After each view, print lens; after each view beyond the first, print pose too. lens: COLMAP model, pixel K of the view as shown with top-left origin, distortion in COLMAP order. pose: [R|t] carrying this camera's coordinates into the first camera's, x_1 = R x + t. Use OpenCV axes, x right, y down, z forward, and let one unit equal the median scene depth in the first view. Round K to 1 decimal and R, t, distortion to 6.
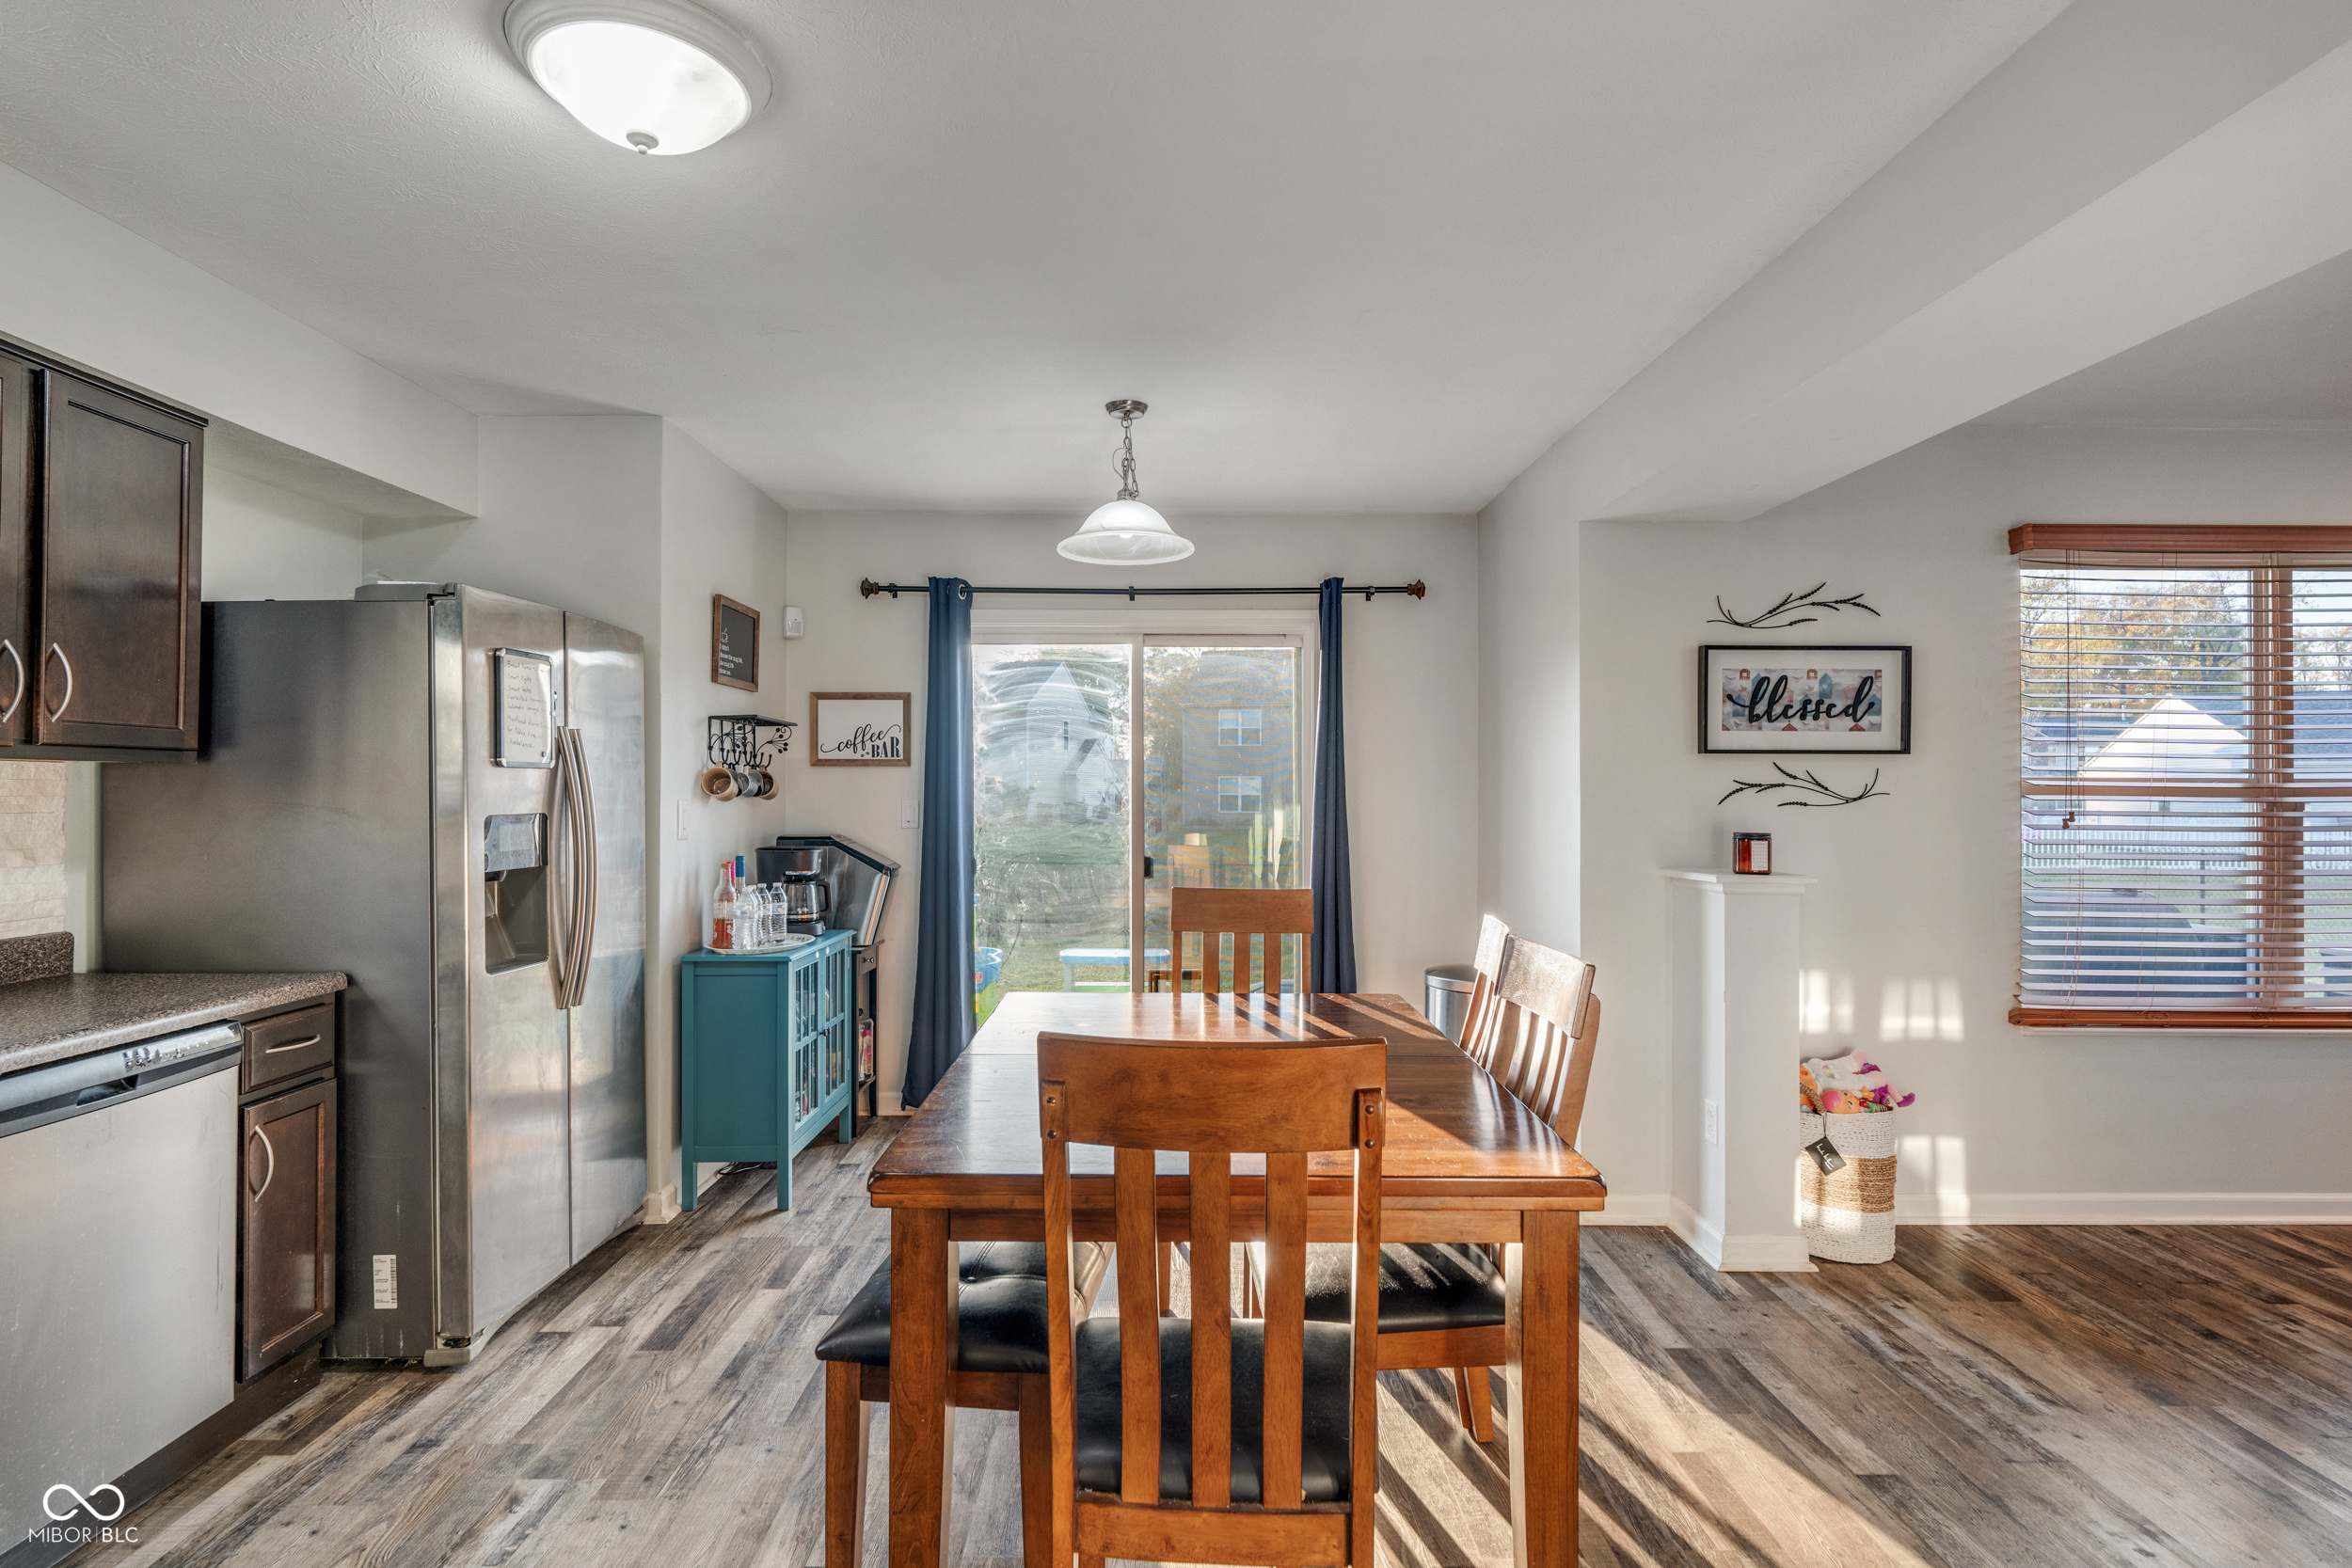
lens RADIAL K [[1178.9, 0, 1173.9], [0, 1178.9, 787.1], [0, 0, 1]] dist [-0.003544, 0.000862]
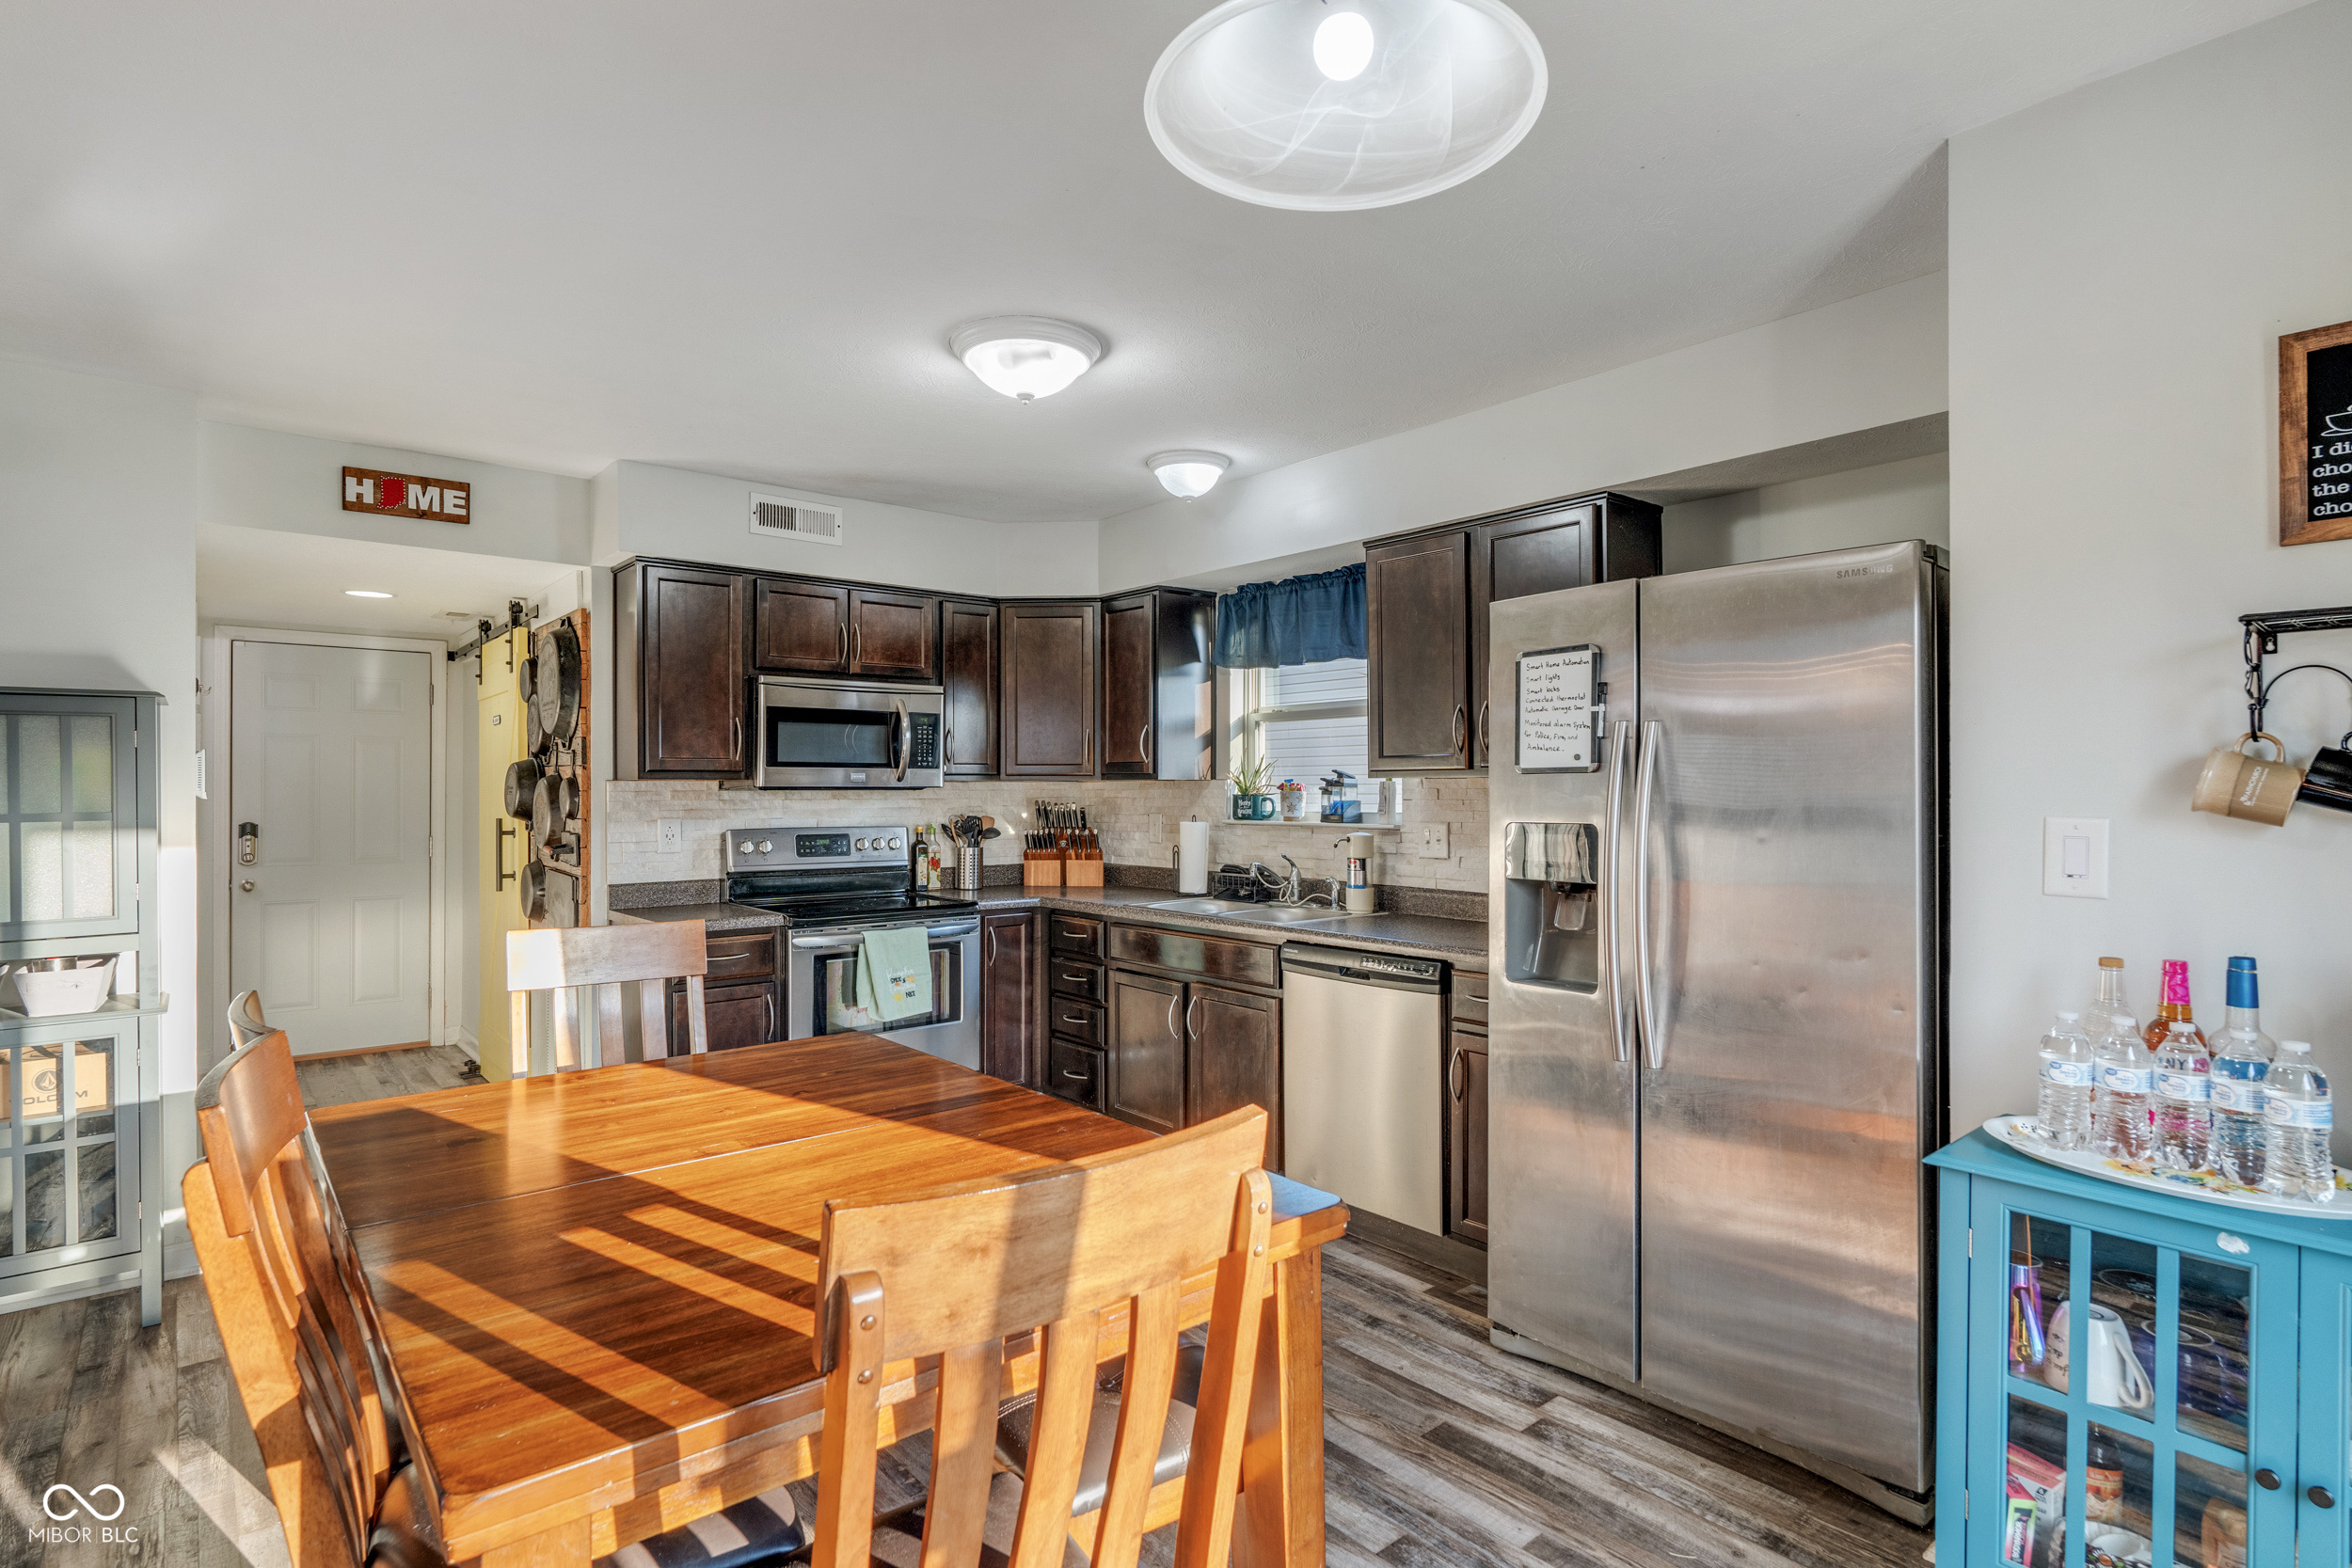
lens RADIAL K [[1173.0, 0, 1176.0], [0, 1173.0, 784.0], [0, 0, 1]] dist [-0.003474, 0.000065]
pose [[-0.769826, -0.007036, -0.638215, 0.207939], [-0.000046, 0.999940, -0.010968, 0.001970], [0.638254, -0.008415, -0.769780, 1.182856]]
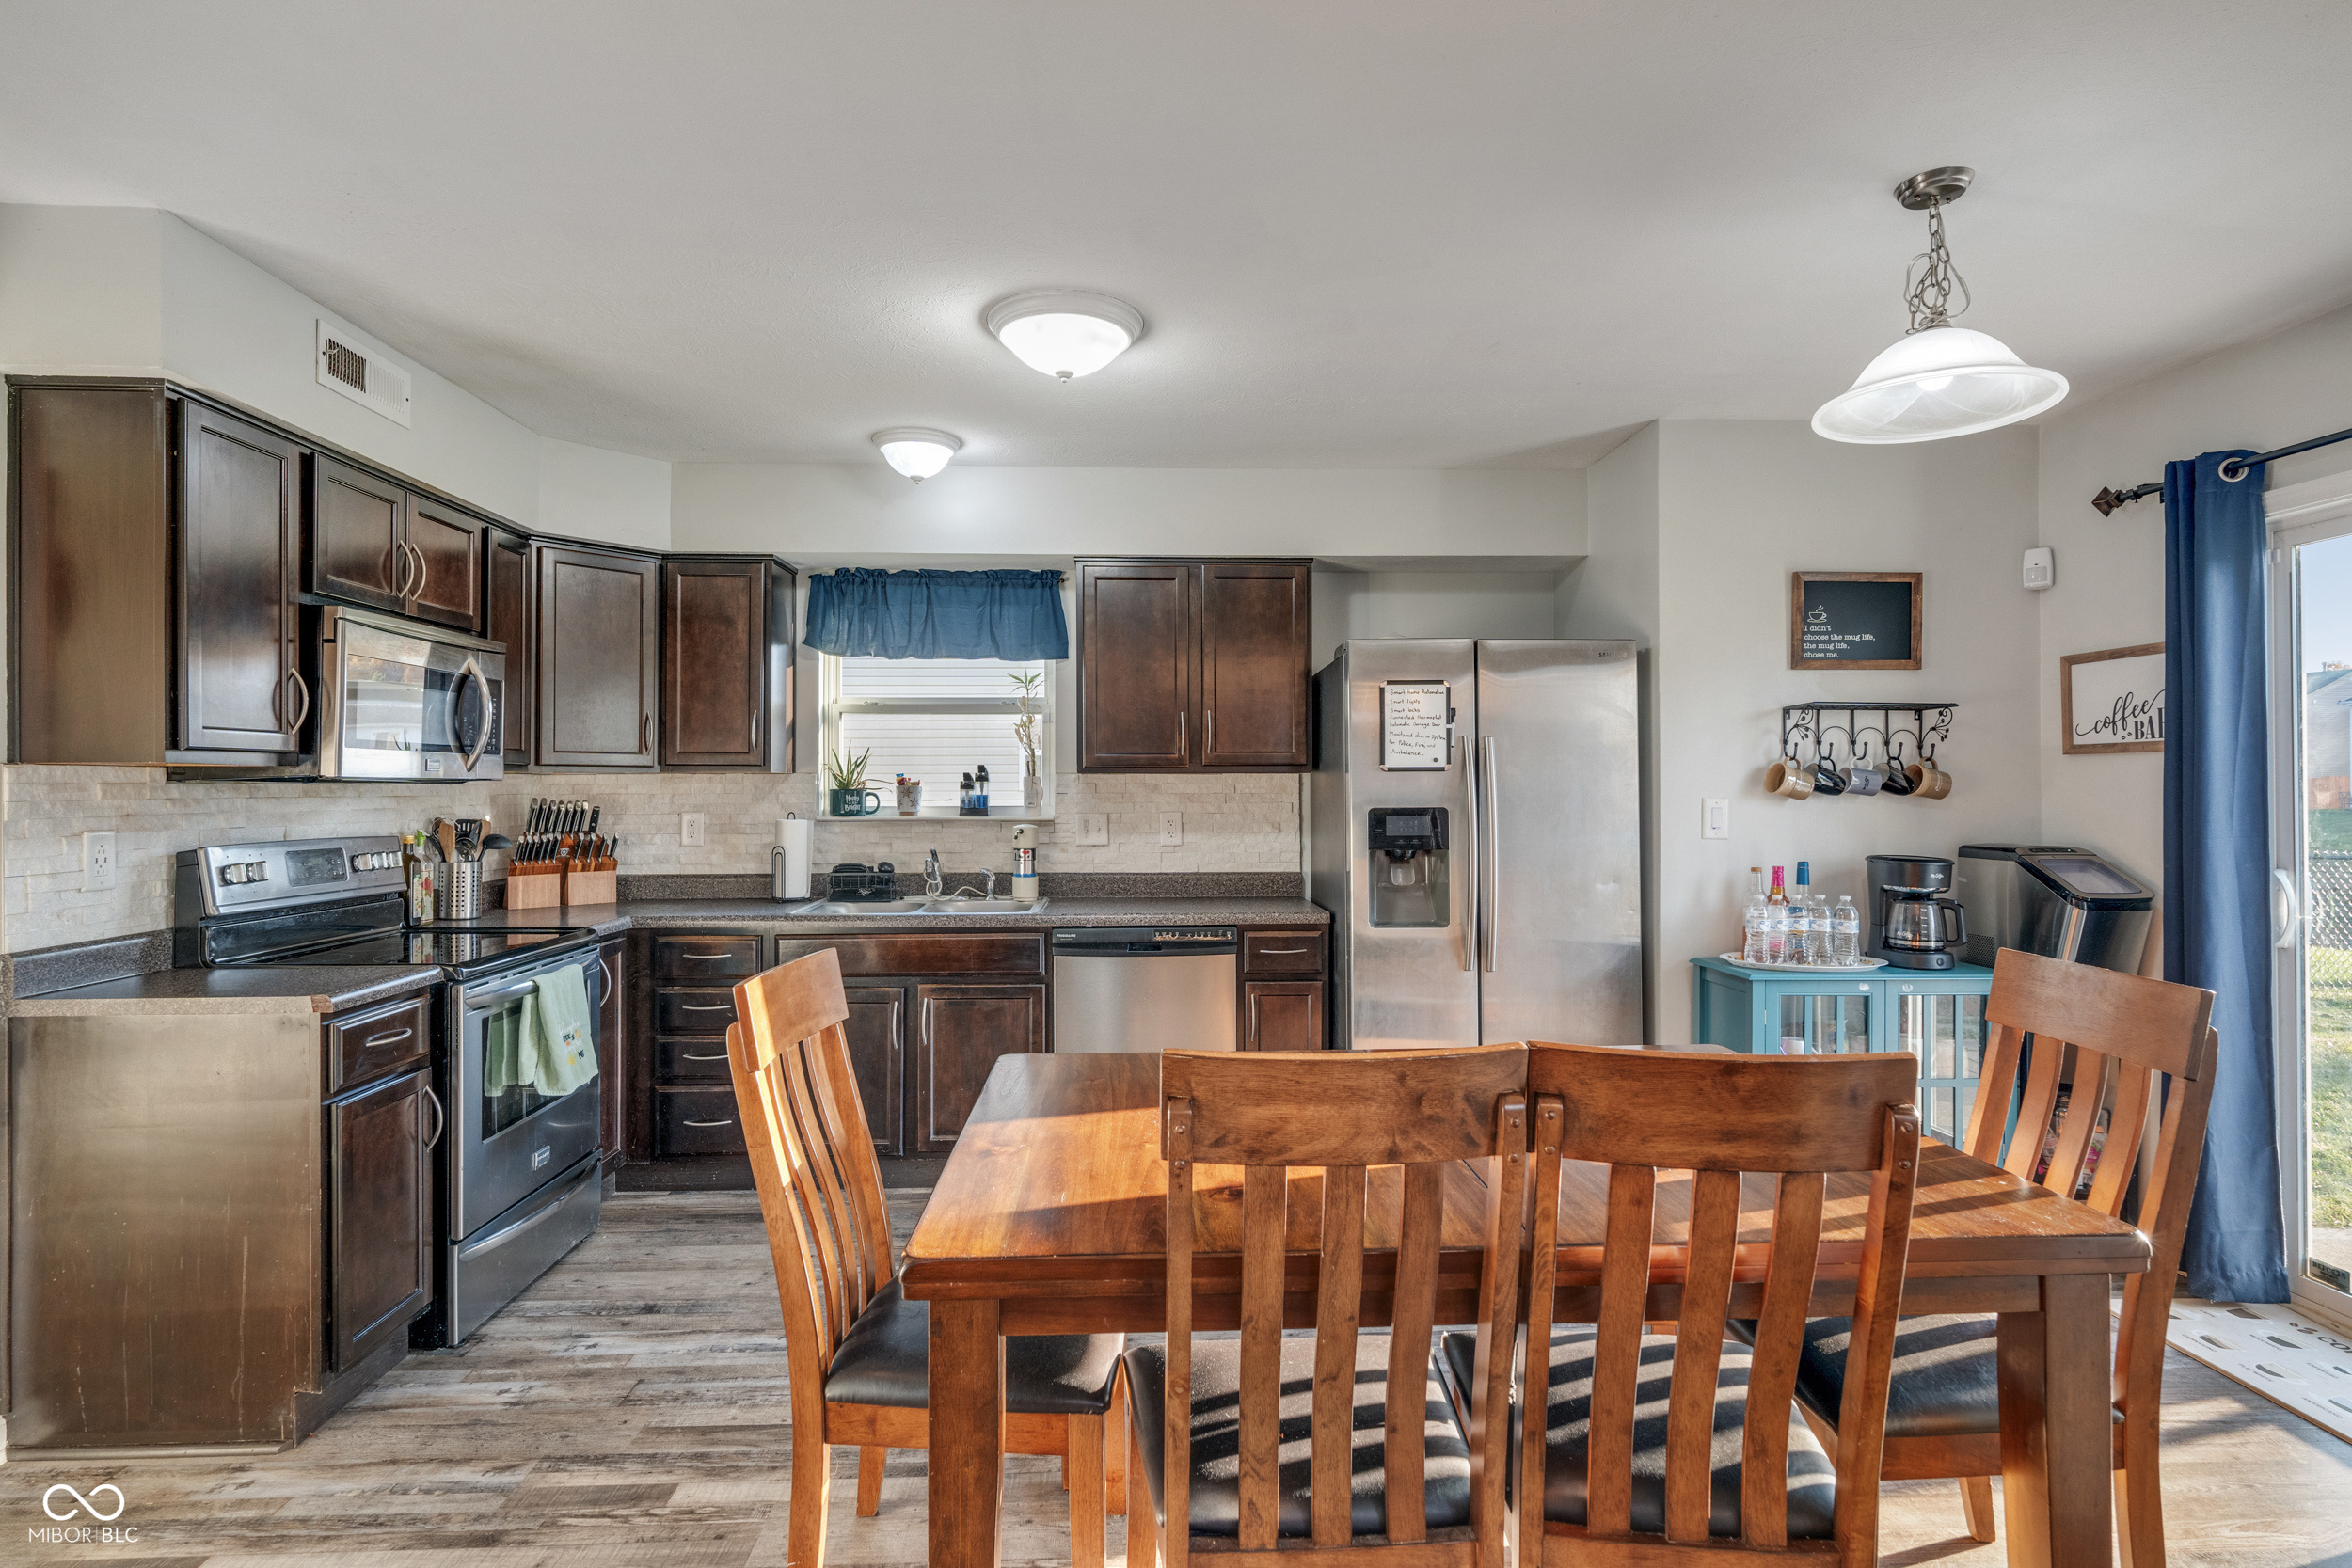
lens RADIAL K [[1178.9, 0, 1173.9], [0, 1178.9, 787.1], [0, 0, 1]] dist [-0.003544, 0.000862]
pose [[0.033881, -0.005857, -0.999409, 0.557463], [0.005030, 0.999971, -0.005689, 0.005474], [0.999413, -0.004834, 0.033909, 0.541538]]
